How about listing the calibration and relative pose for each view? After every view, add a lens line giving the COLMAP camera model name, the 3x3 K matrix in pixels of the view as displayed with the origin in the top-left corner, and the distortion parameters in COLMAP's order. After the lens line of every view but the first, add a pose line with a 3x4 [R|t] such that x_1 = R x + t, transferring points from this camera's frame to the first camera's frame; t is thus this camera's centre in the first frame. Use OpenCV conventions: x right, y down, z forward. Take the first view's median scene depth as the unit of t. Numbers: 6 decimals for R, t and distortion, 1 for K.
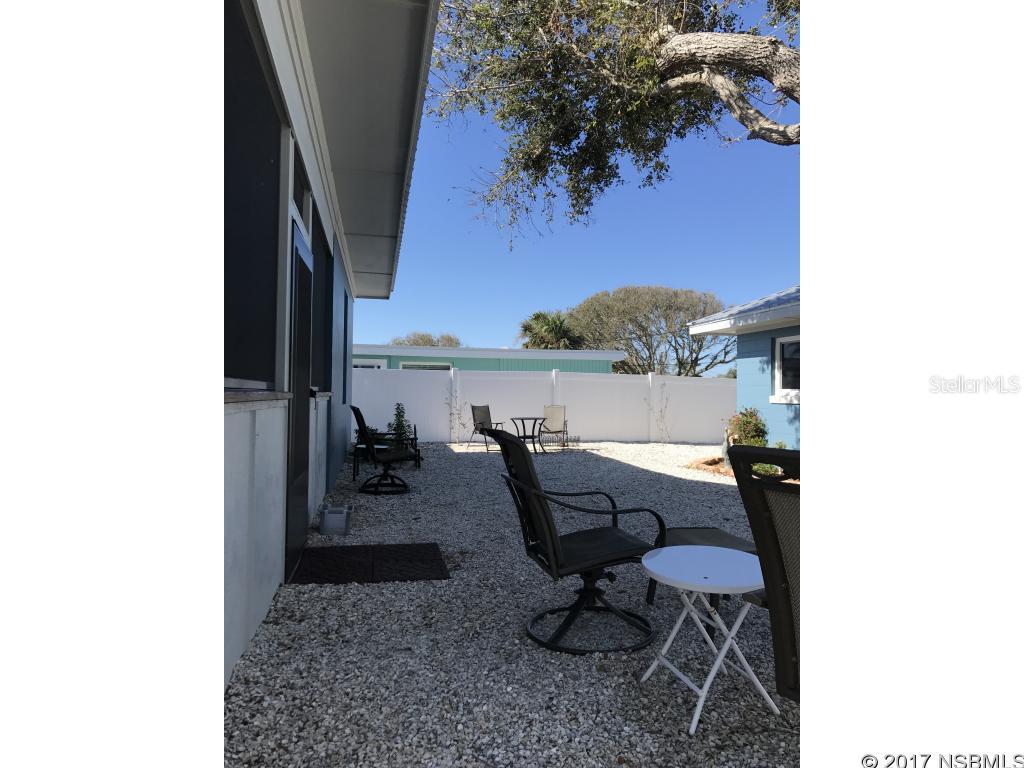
lens RADIAL K [[630.9, 0, 512.6], [0, 630.9, 378.2], [0, 0, 1]] dist [0.019860, -0.001570]
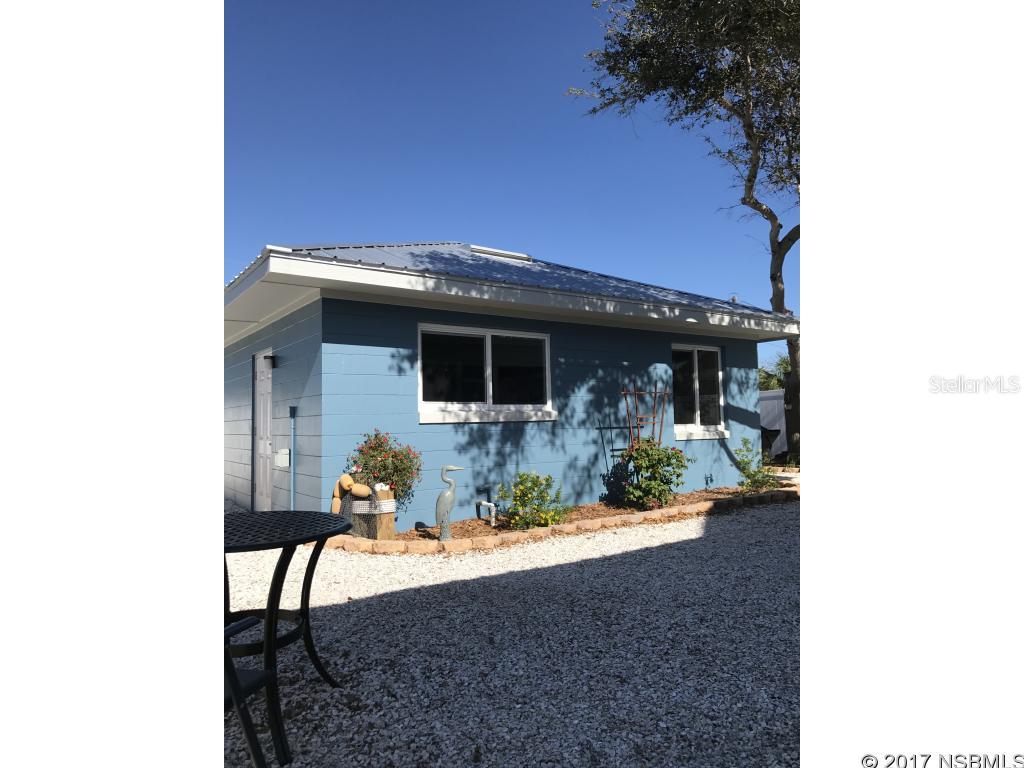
lens RADIAL K [[630.9, 0, 512.6], [0, 630.9, 378.2], [0, 0, 1]] dist [0.019860, -0.001570]
pose [[-0.387313, 0.076651, 0.918756, -0.211484], [-0.003249, 0.996418, -0.084500, 0.047381], [-0.921943, -0.035713, -0.385677, 1.165812]]
